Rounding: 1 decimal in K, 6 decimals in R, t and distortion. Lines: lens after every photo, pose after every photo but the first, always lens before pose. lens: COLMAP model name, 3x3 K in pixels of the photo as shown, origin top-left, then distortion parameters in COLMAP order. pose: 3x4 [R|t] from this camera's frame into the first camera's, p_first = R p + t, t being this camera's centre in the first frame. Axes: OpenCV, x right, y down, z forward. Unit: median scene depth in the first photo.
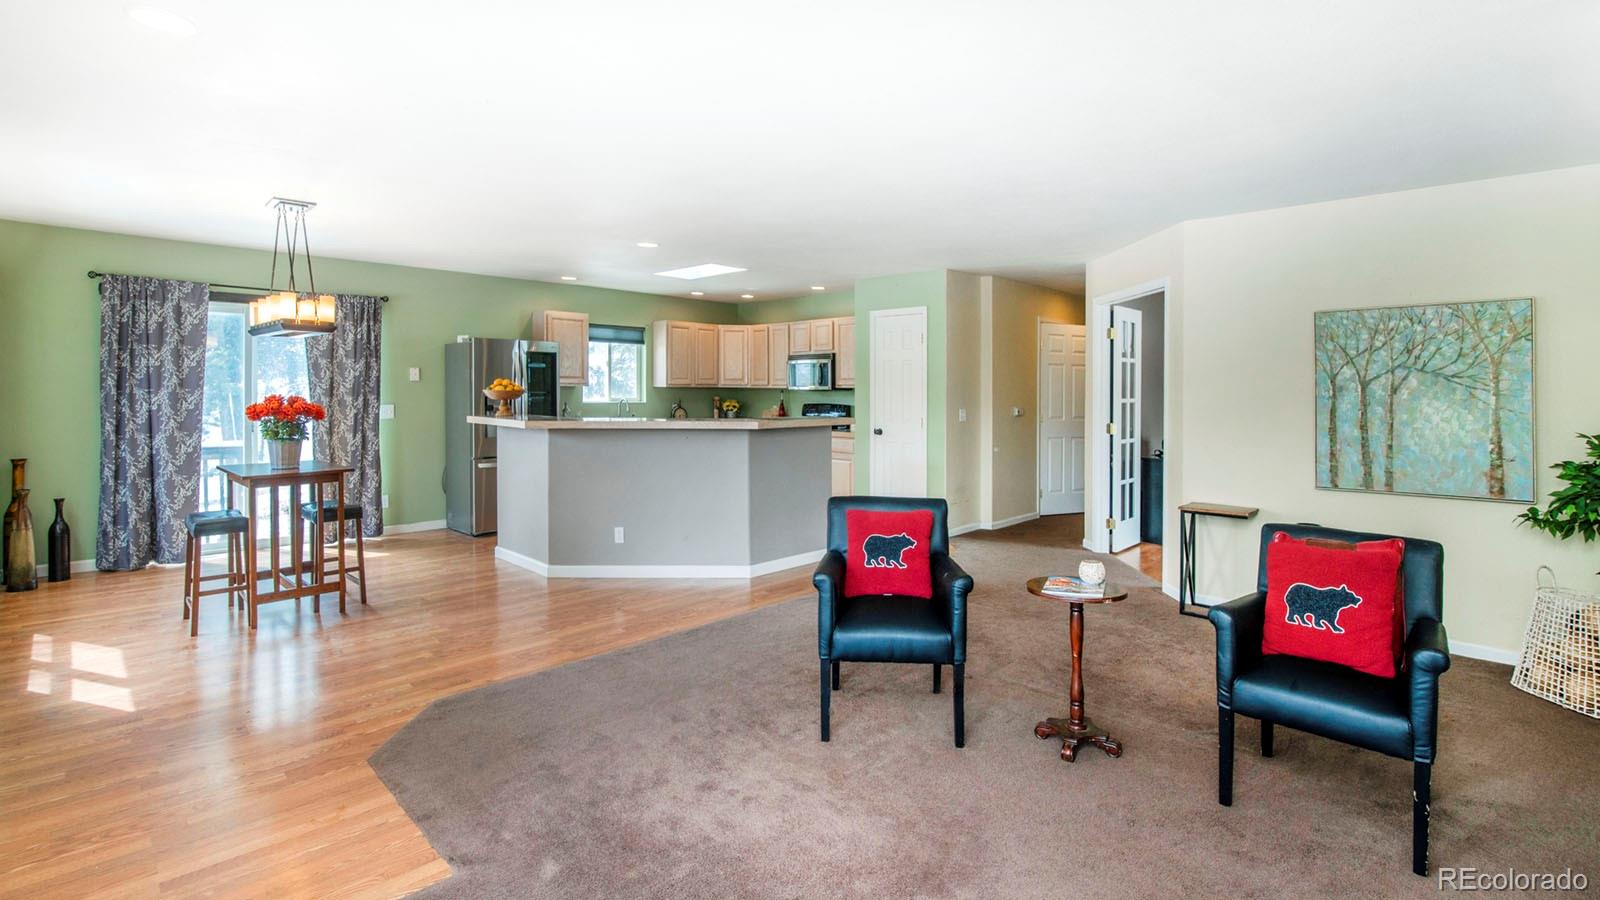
lens RADIAL K [[774.4, 0, 767.9], [0, 774.4, 387.0], [0, 0, 1]] dist [-0.052468, 0.003086]
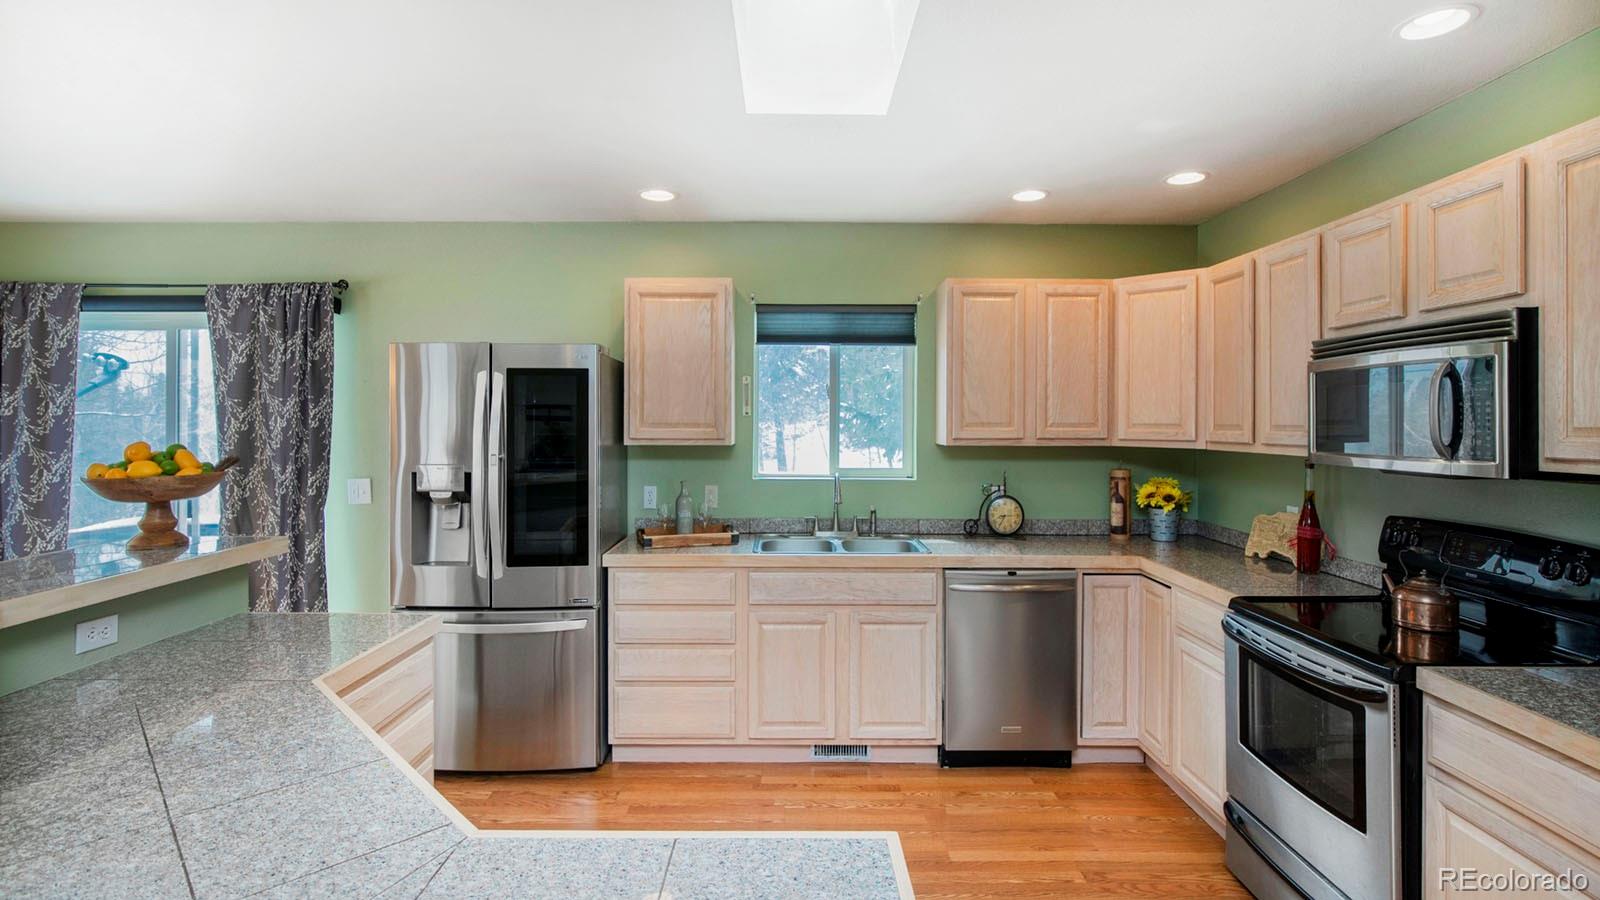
lens RADIAL K [[766.6, 0, 749.2], [0, 766.6, 435.2], [0, 0, 1]] dist [-0.009028, -0.003117]
pose [[0.725505, 0.005703, -0.688194, 0.084992], [0.002261, 0.999941, 0.010671, -0.012663], [0.688213, -0.009298, 0.725449, 0.803358]]
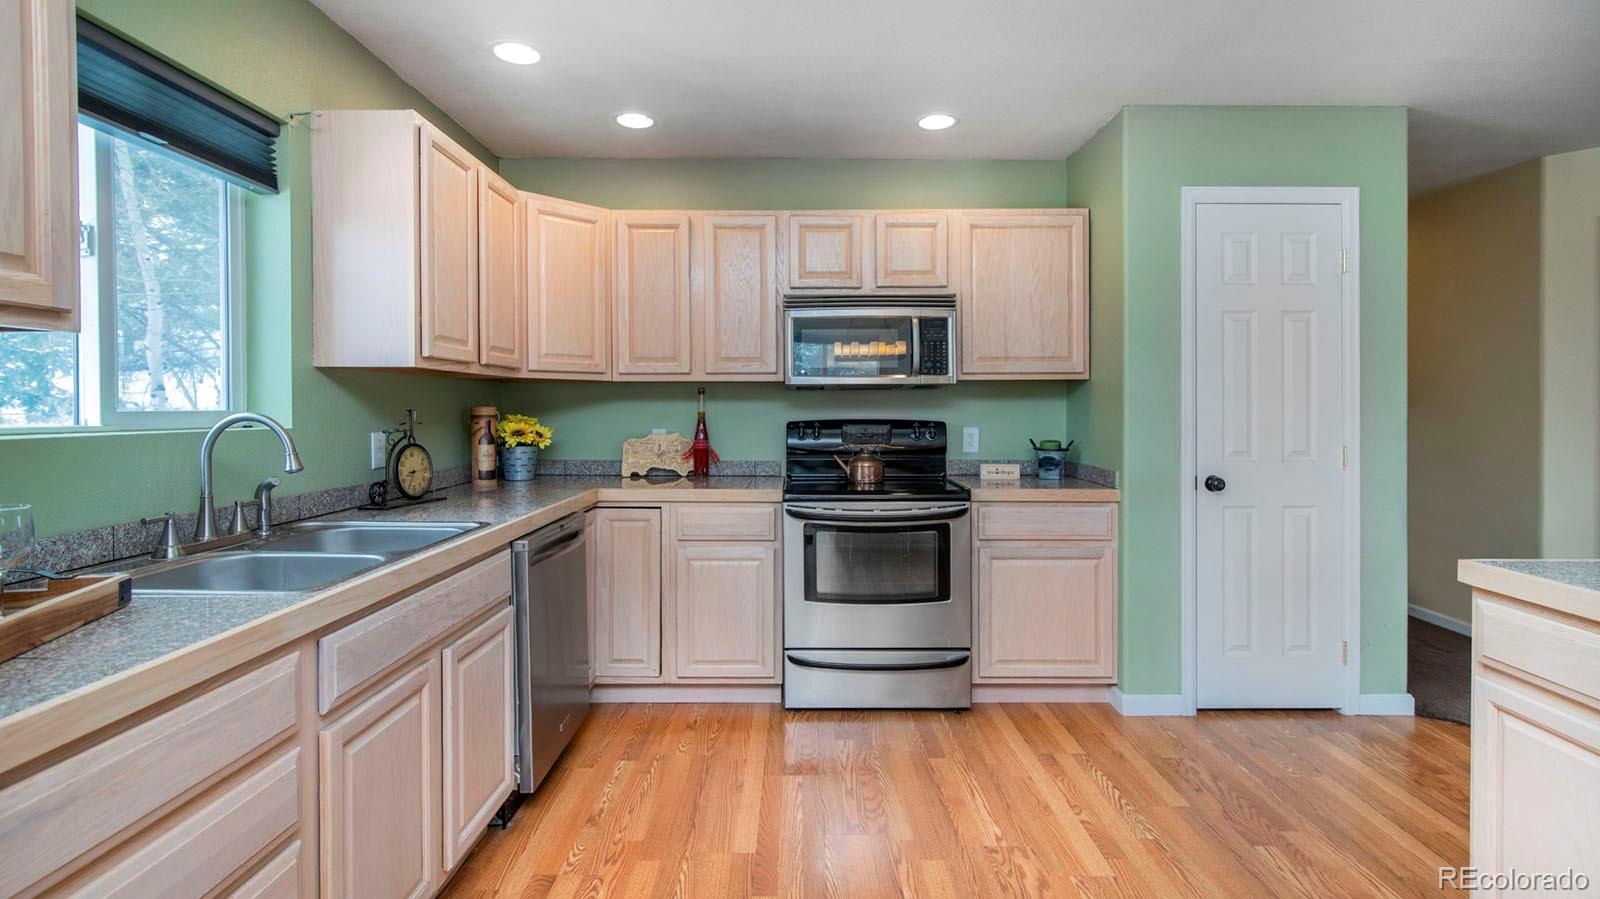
lens RADIAL K [[720.1, 0, 815.4], [0, 720.1, 414.6], [0, 0, 1]] dist [-0.000050, -0.002269]
pose [[0.655730, -0.010500, 0.754923, -0.282965], [-0.000377, 0.999899, 0.014234, 0.015622], [-0.754996, -0.009618, 0.655659, 0.923147]]
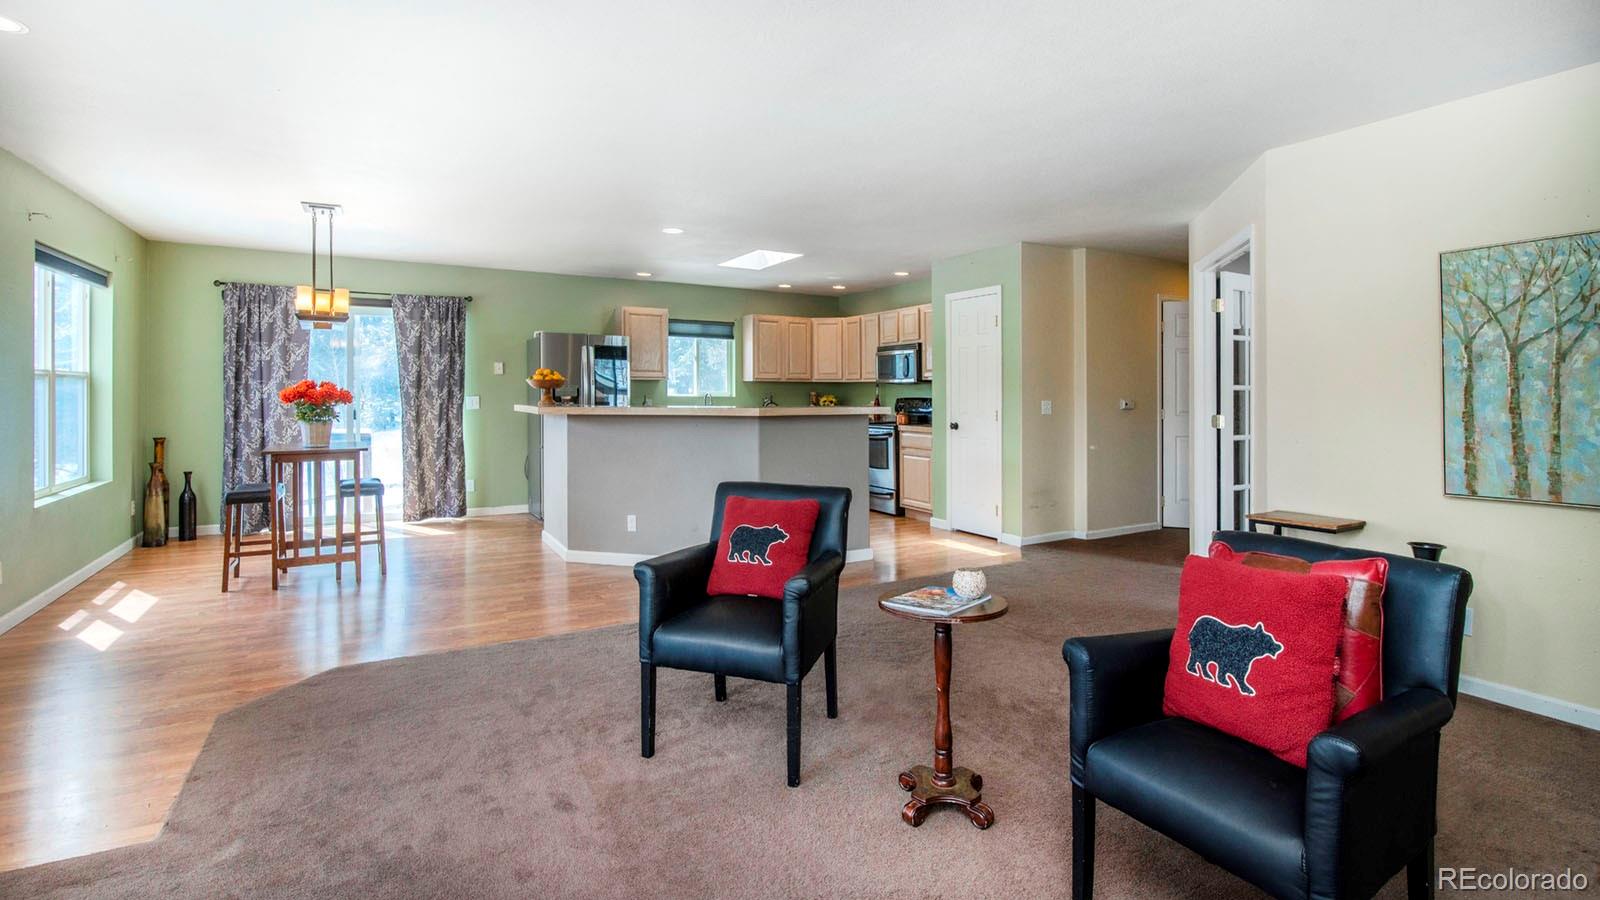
lens RADIAL K [[766.6, 0, 750.3], [0, 766.6, 391.6], [0, 0, 1]] dist [-0.009028, -0.003117]
pose [[0.965262, -0.002368, -0.261273, 0.149924], [0.001988, 0.999997, -0.001718, 0.018305], [0.261276, 0.001139, 0.965264, 0.070000]]
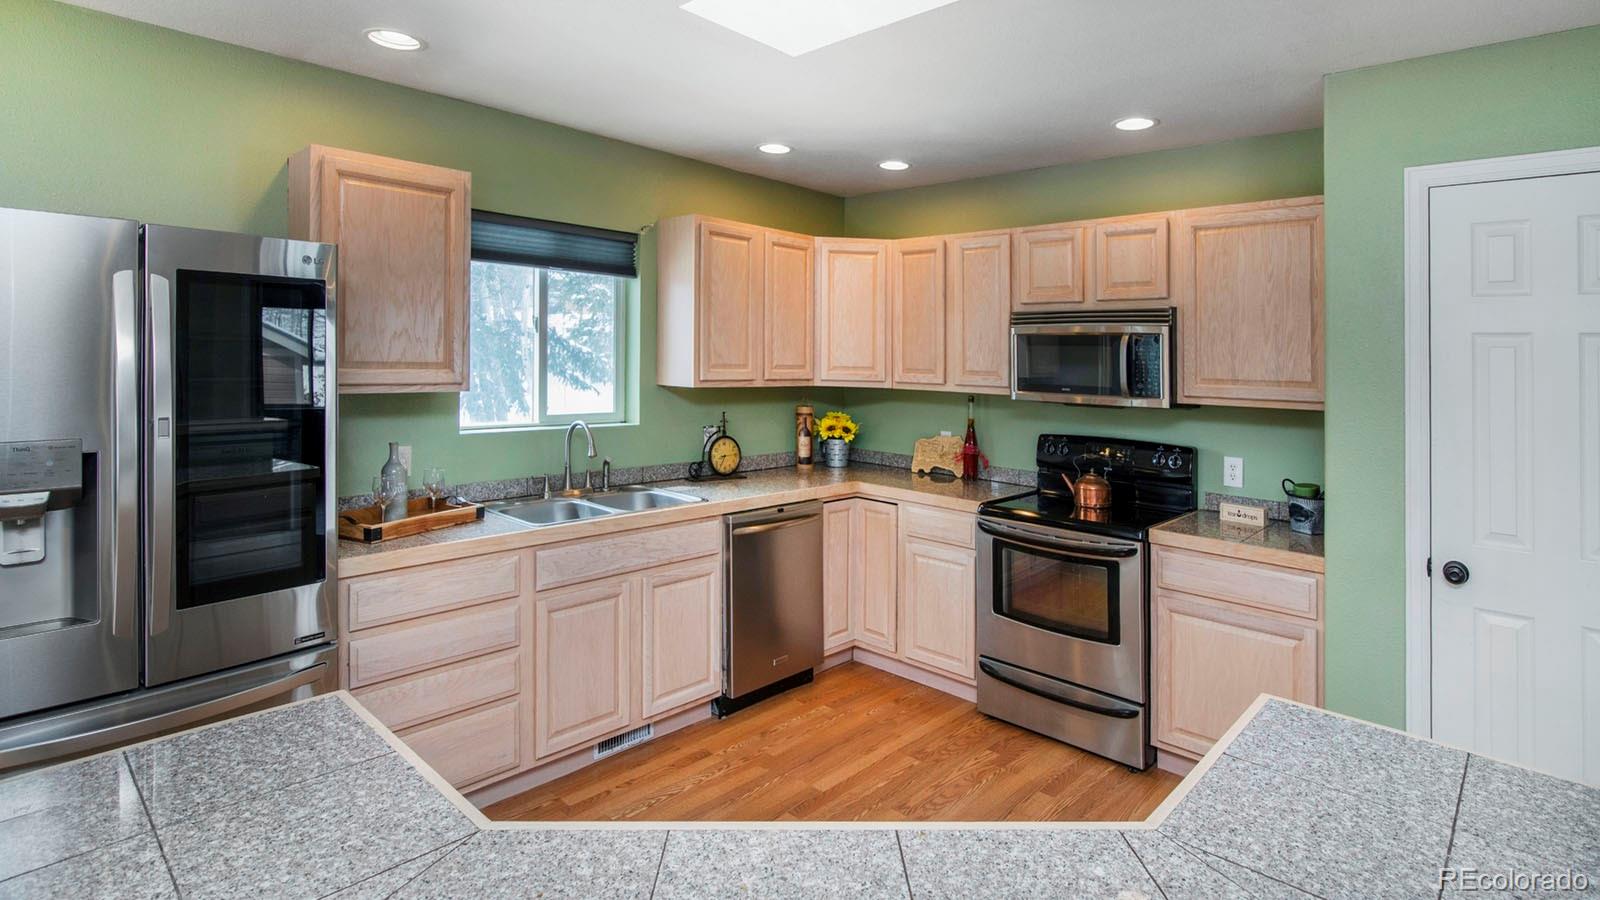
lens RADIAL K [[830.6, 0, 839.1], [0, 830.6, 357.8], [0, 0, 1]] dist [-0.018905, -0.008916]
pose [[0.994909, 0.013520, 0.099863, -0.125768], [-0.013796, 0.999903, 0.002068, -0.021324], [-0.099825, -0.003436, 0.994999, 0.726629]]
